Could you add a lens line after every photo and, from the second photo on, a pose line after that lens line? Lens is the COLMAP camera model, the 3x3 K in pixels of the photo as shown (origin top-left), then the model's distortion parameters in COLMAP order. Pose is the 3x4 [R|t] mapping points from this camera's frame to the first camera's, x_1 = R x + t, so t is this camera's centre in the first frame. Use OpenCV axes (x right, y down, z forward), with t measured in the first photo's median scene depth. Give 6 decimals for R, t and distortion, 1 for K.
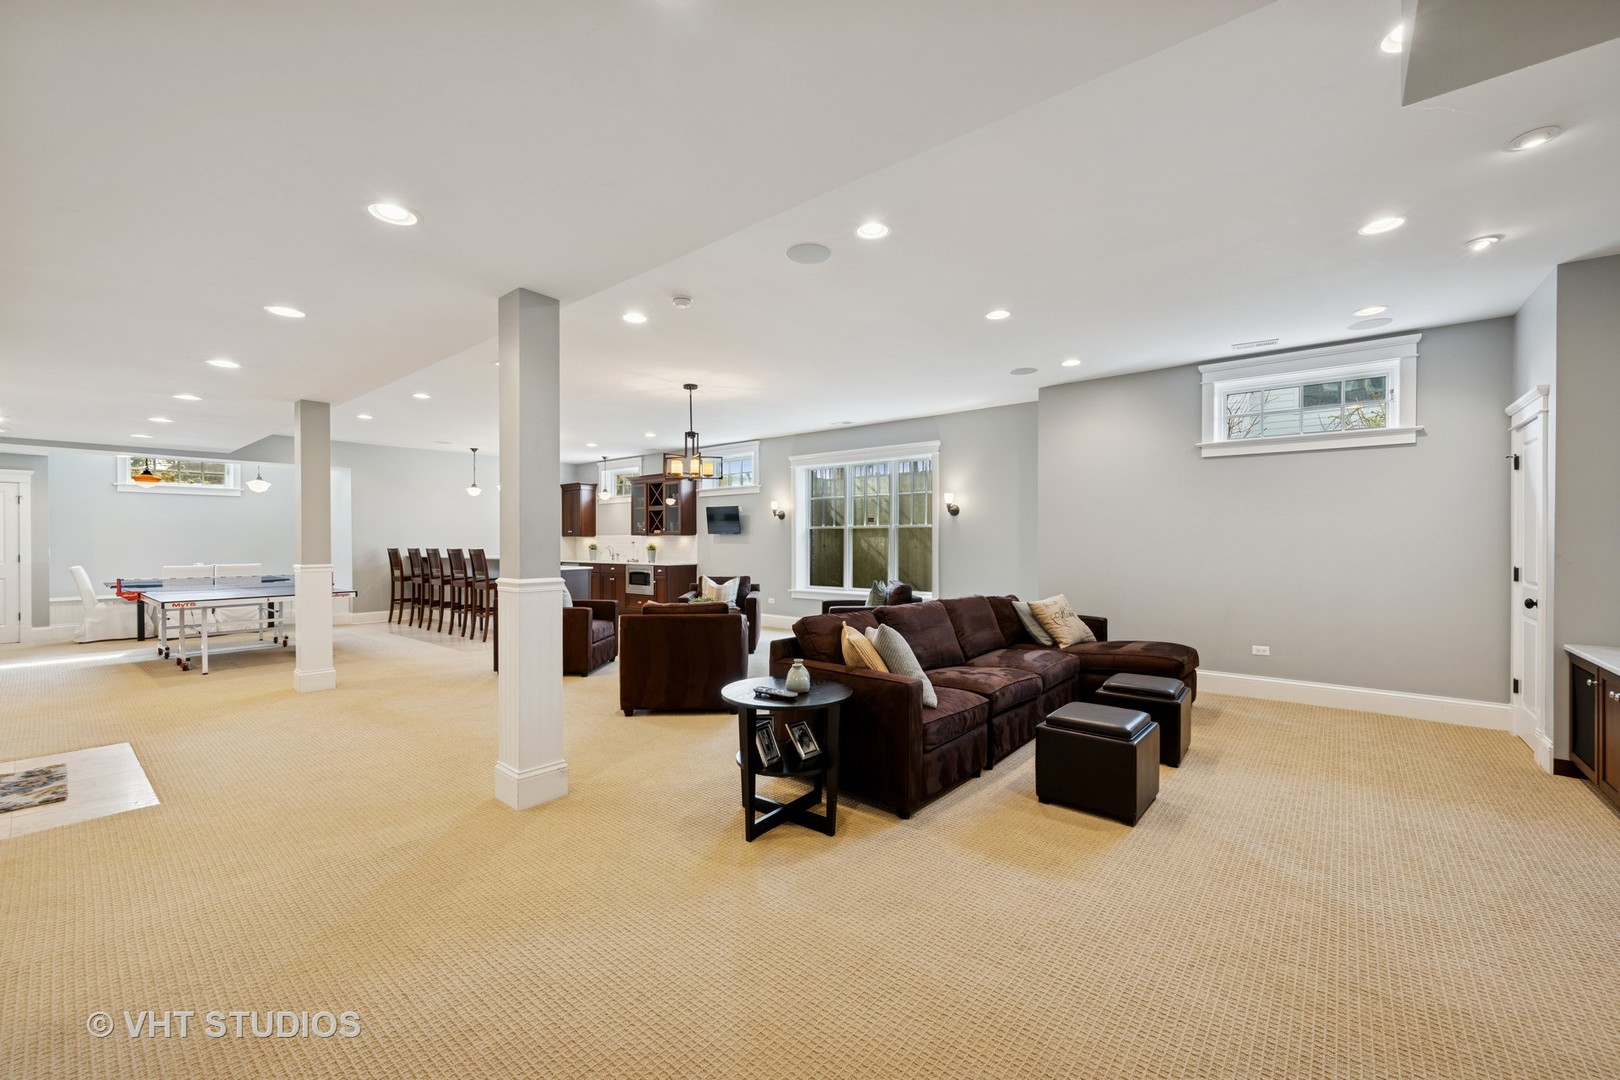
lens RADIAL K [[648.8, 0, 820.7], [0, 648.8, 541.7], [0, 0, 1]] dist [-0.004242, -0.000829]
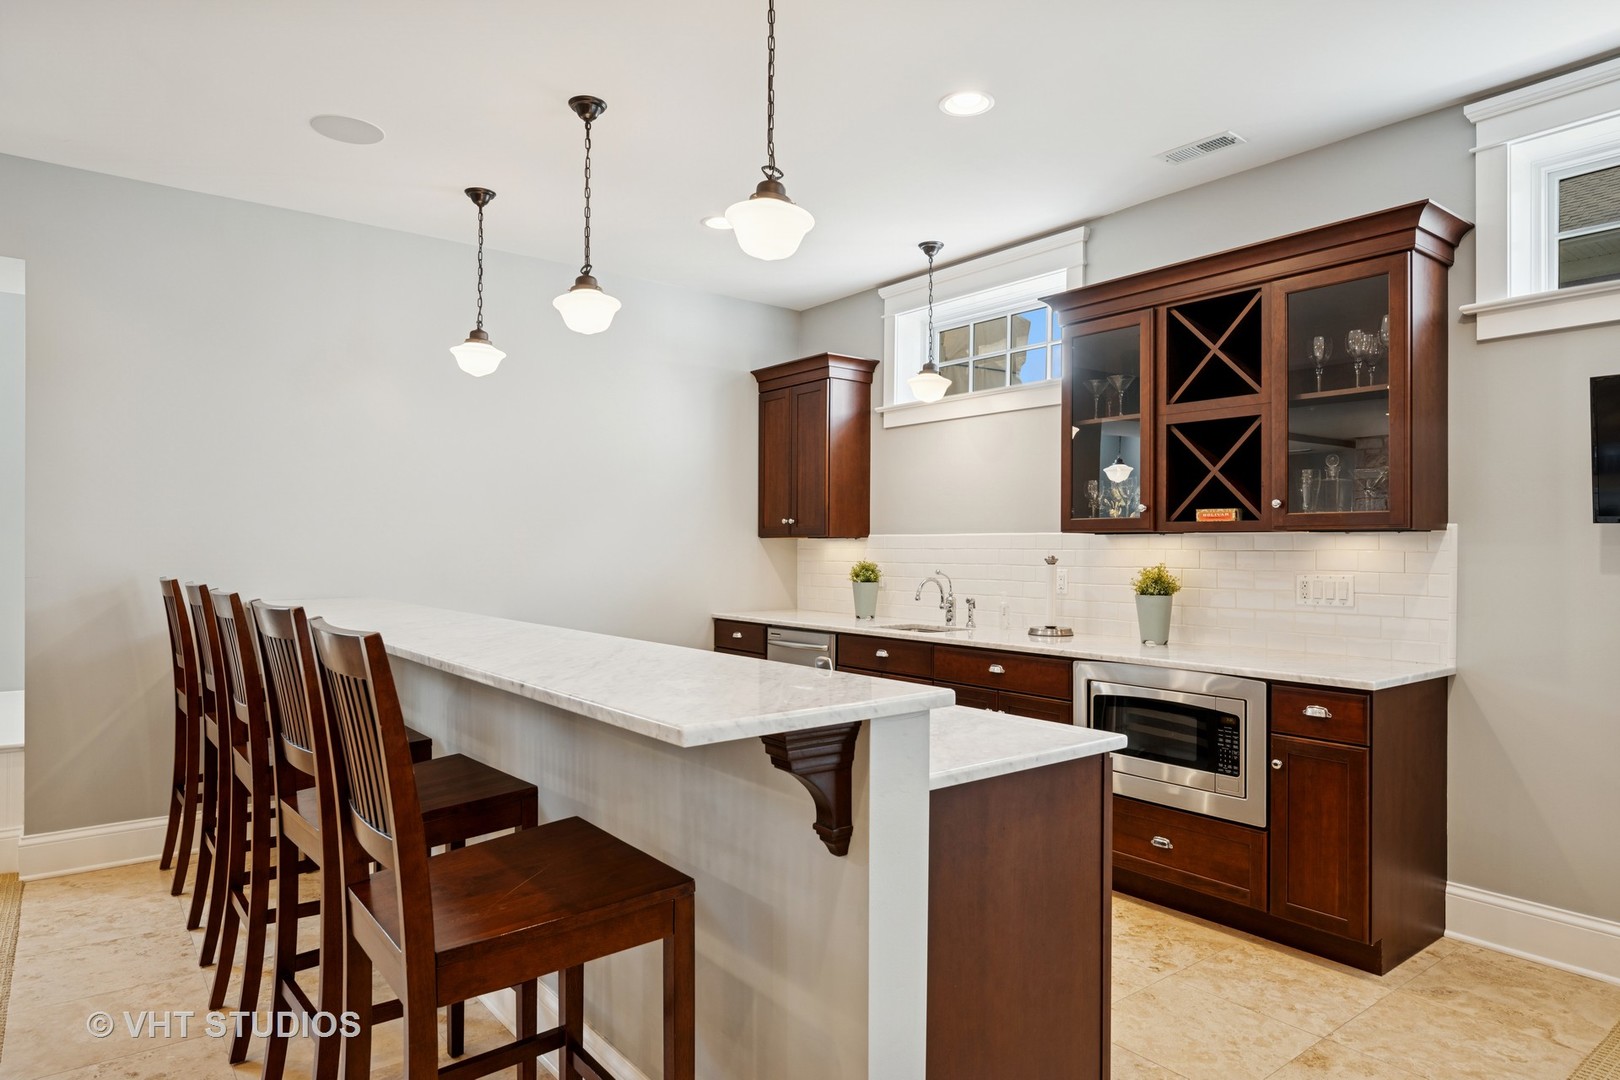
lens RADIAL K [[970.4, 0, 804.6], [0, 970.4, 539.1], [0, 0, 1]] dist [0.003553, 0.001881]
pose [[0.971844, 0.005575, -0.235560, -0.309677], [-0.008630, 0.999891, -0.011940, -0.001870], [0.235468, 0.013637, 0.971786, 0.640132]]
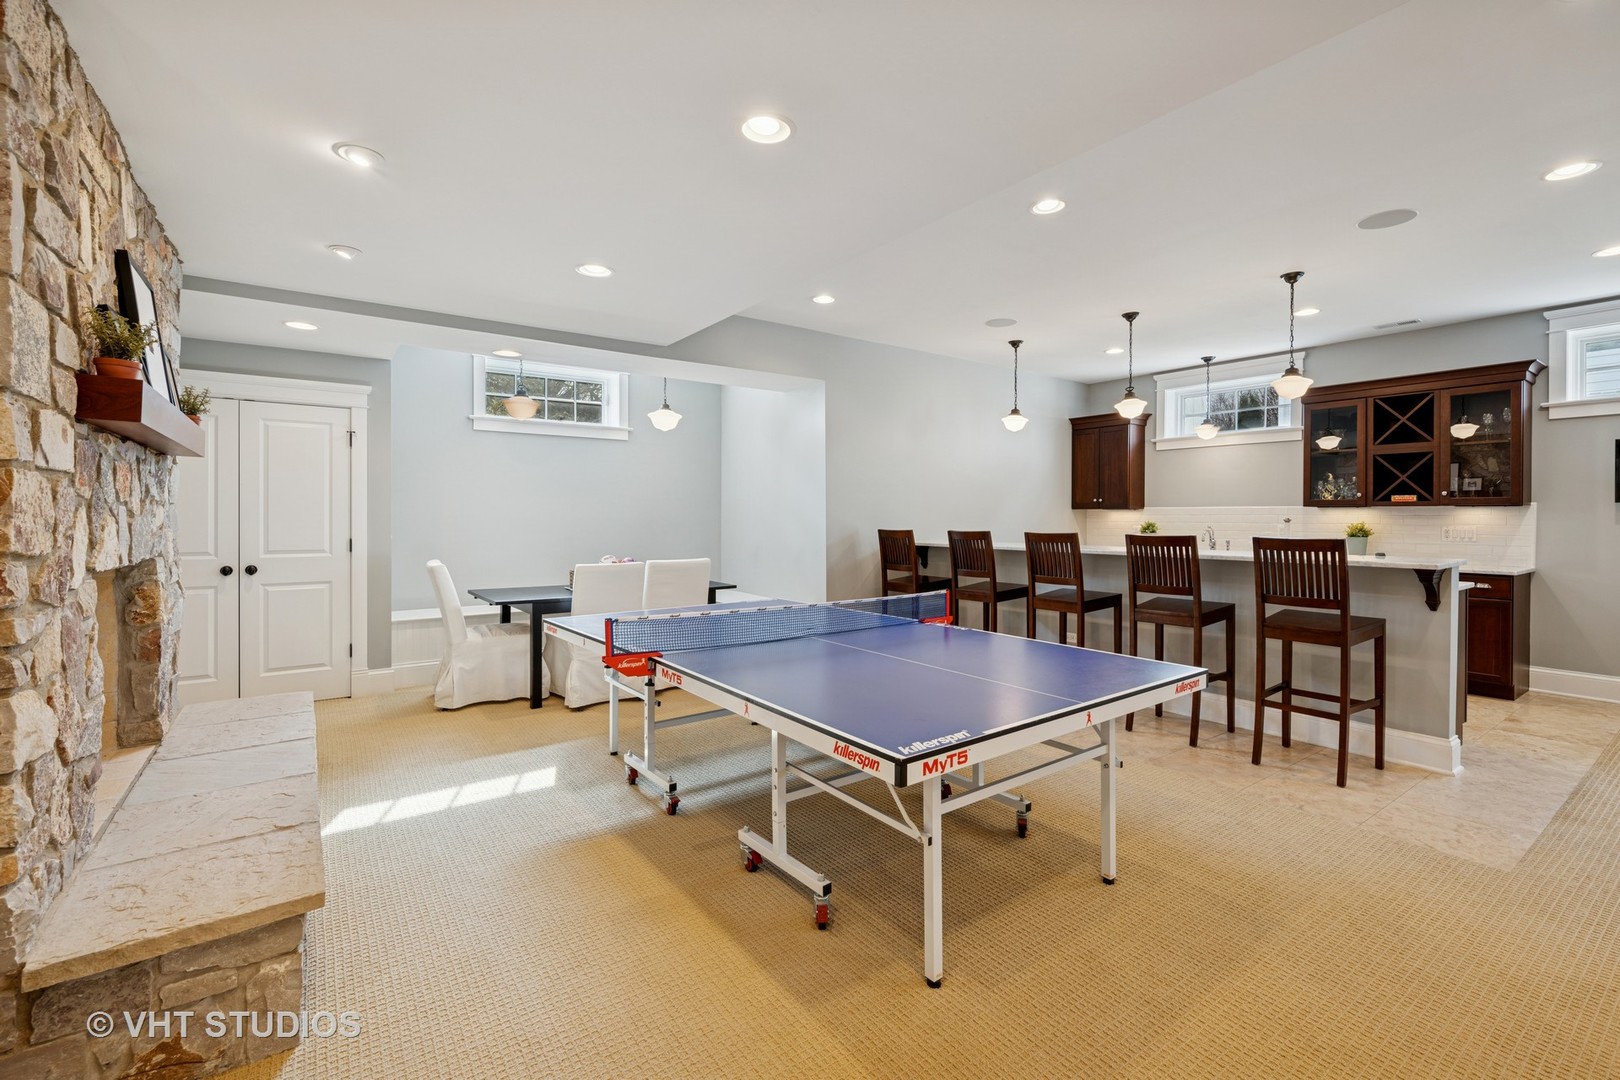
lens RADIAL K [[698.2, 0, 814.7], [0, 698.2, 516.2], [0, 0, 1]] dist [0.001097, -0.000645]
pose [[0.963553, 0.004910, -0.267472, -0.526013], [-0.005736, 0.999981, -0.002307, 0.001354], [0.267456, 0.003757, 0.963563, 0.396662]]
